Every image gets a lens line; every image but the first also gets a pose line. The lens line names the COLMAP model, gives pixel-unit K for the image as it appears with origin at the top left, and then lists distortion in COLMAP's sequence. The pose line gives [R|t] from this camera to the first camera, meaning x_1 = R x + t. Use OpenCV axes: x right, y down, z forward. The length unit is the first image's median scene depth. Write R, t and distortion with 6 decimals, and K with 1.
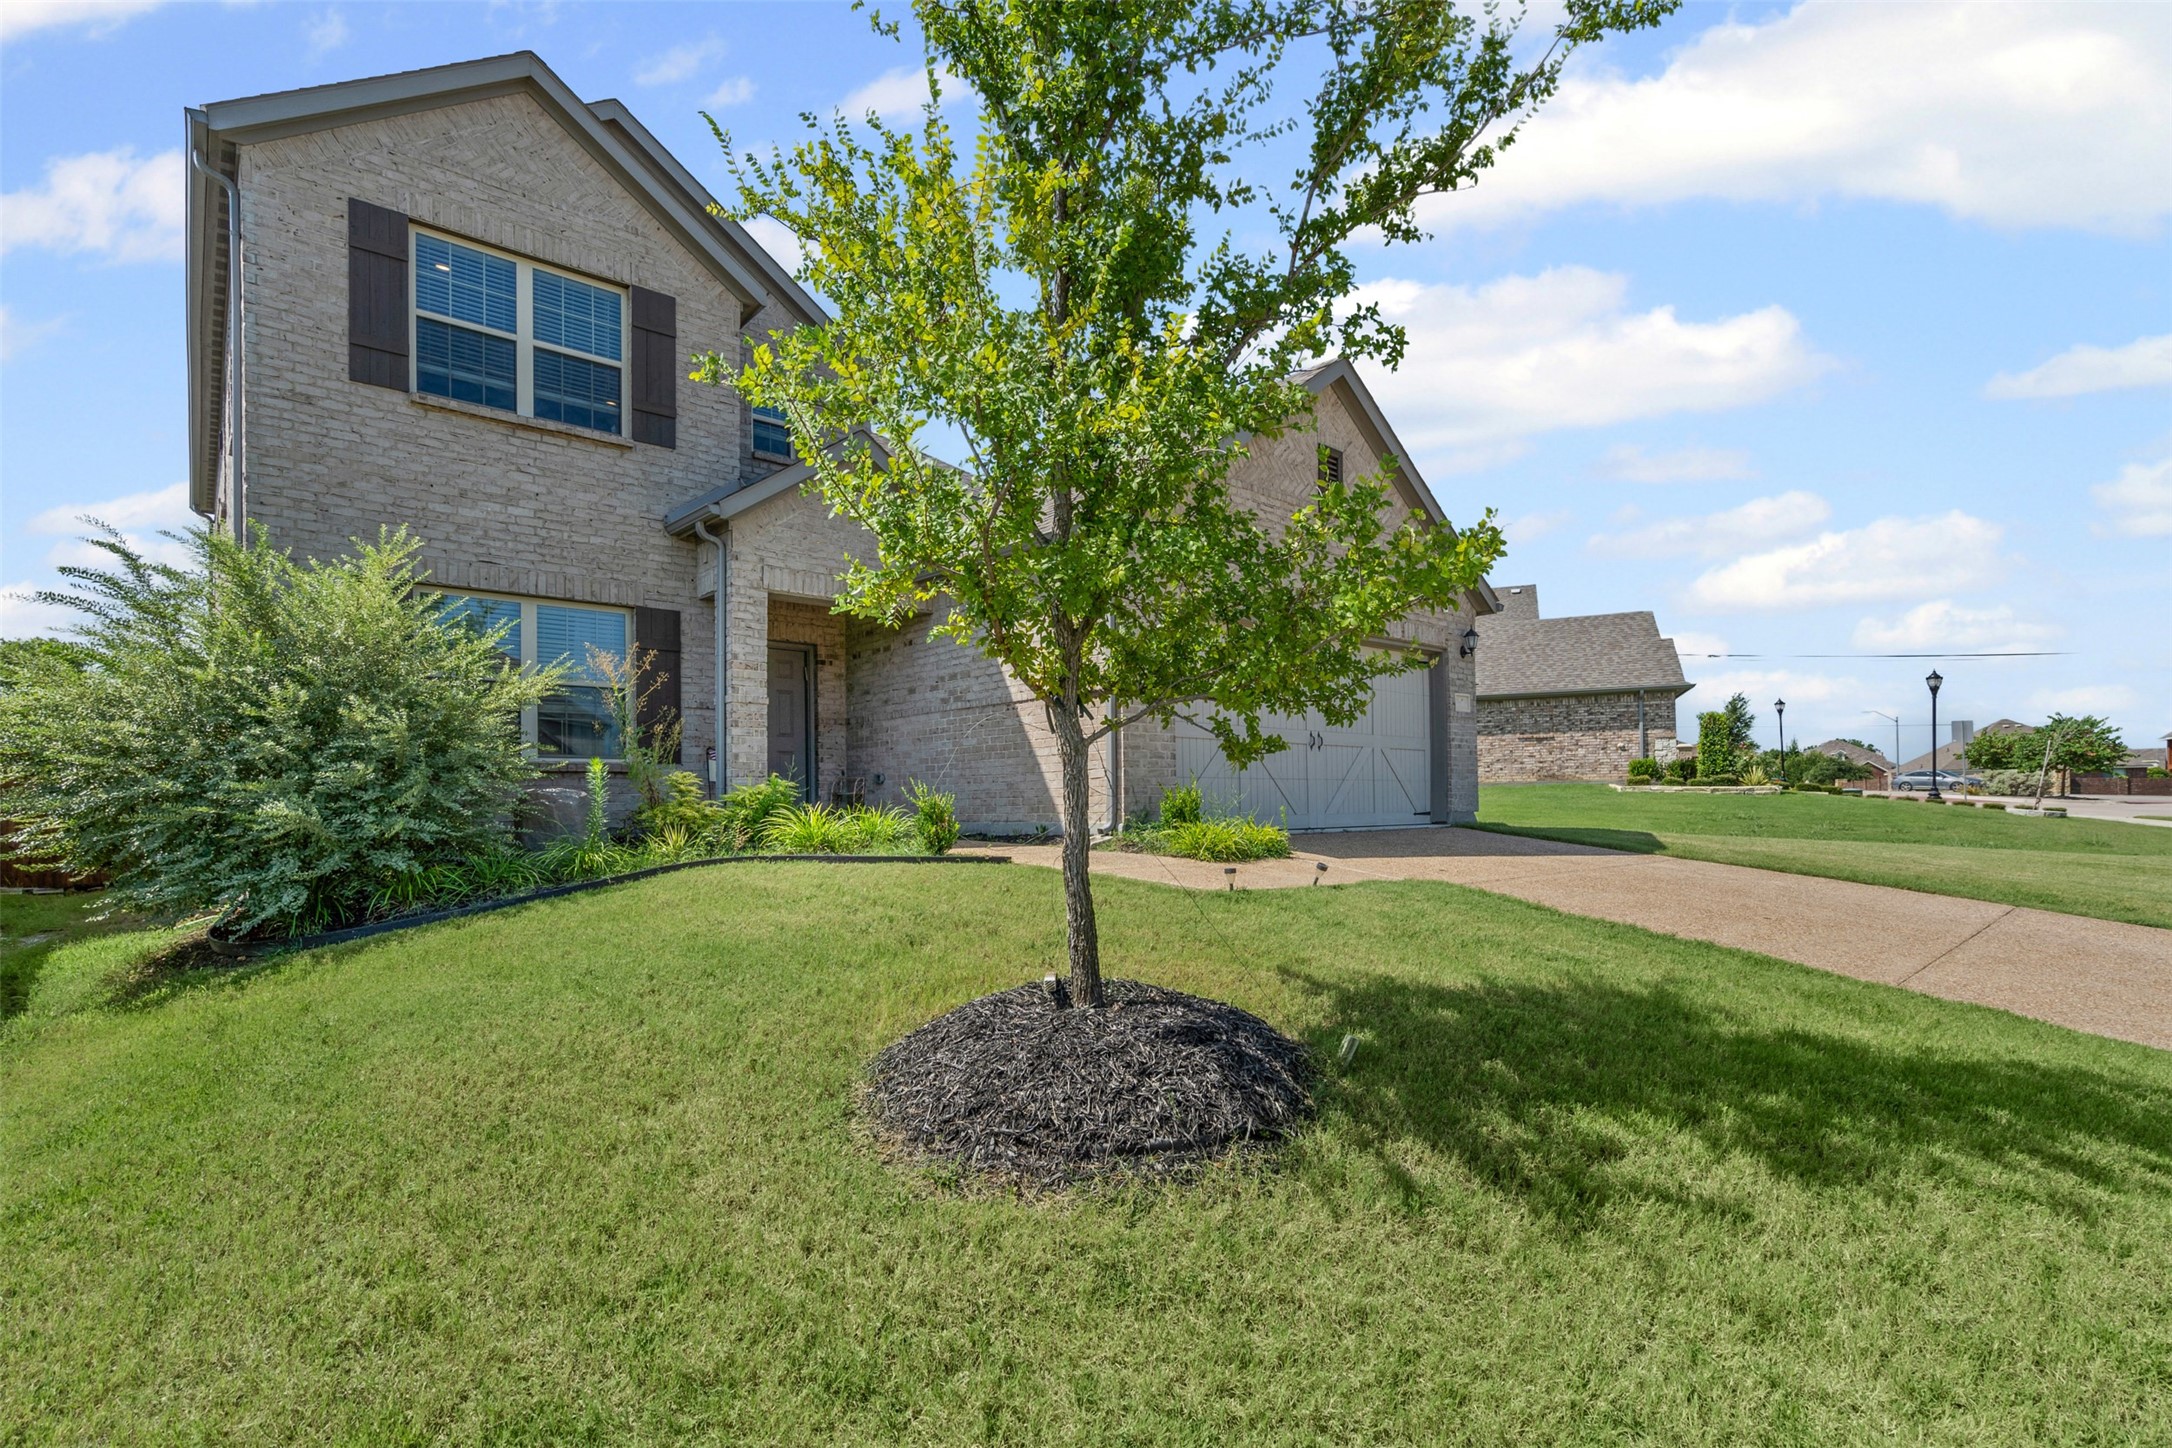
lens RADIAL K [[994.0, 0, 1031.7], [0, 994.0, 791.6], [0, 0, 1]] dist [-0.001800, -0.000034]
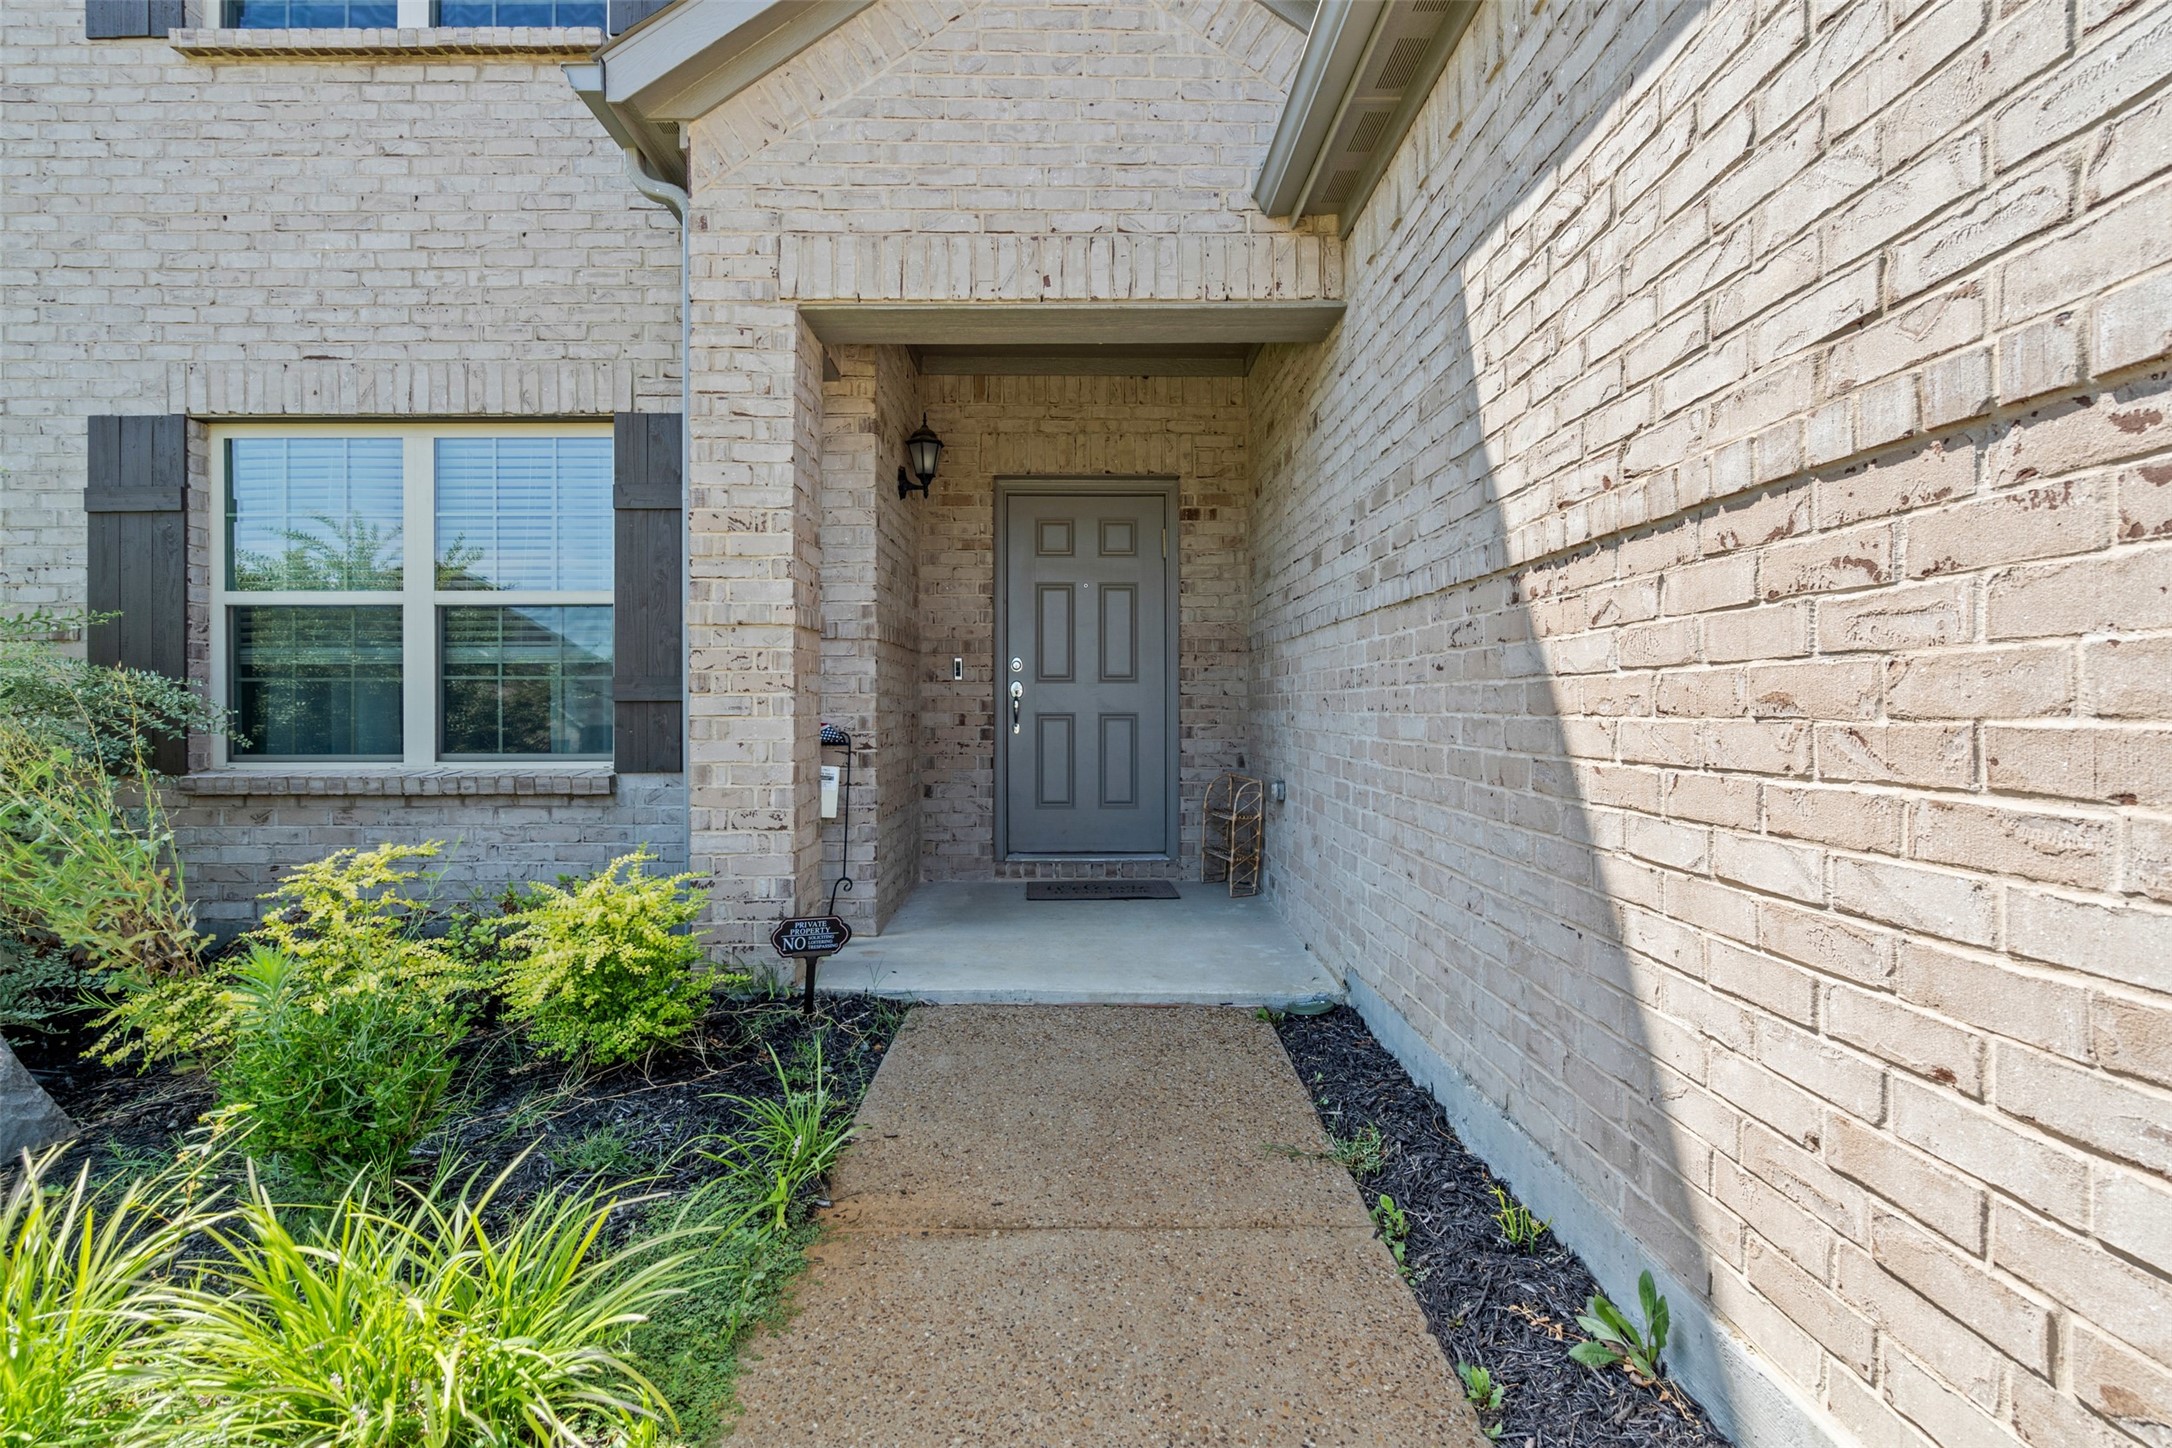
lens RADIAL K [[980.9, 0, 1086.0], [0, 980.9, 724.0], [0, 0, 1]] dist [-0.003033, 0.000540]
pose [[0.779352, 0.020738, -0.626243, 0.040575], [0.000063, 0.999450, 0.033175, -0.066681], [0.626586, -0.025895, 0.778922, 0.826386]]
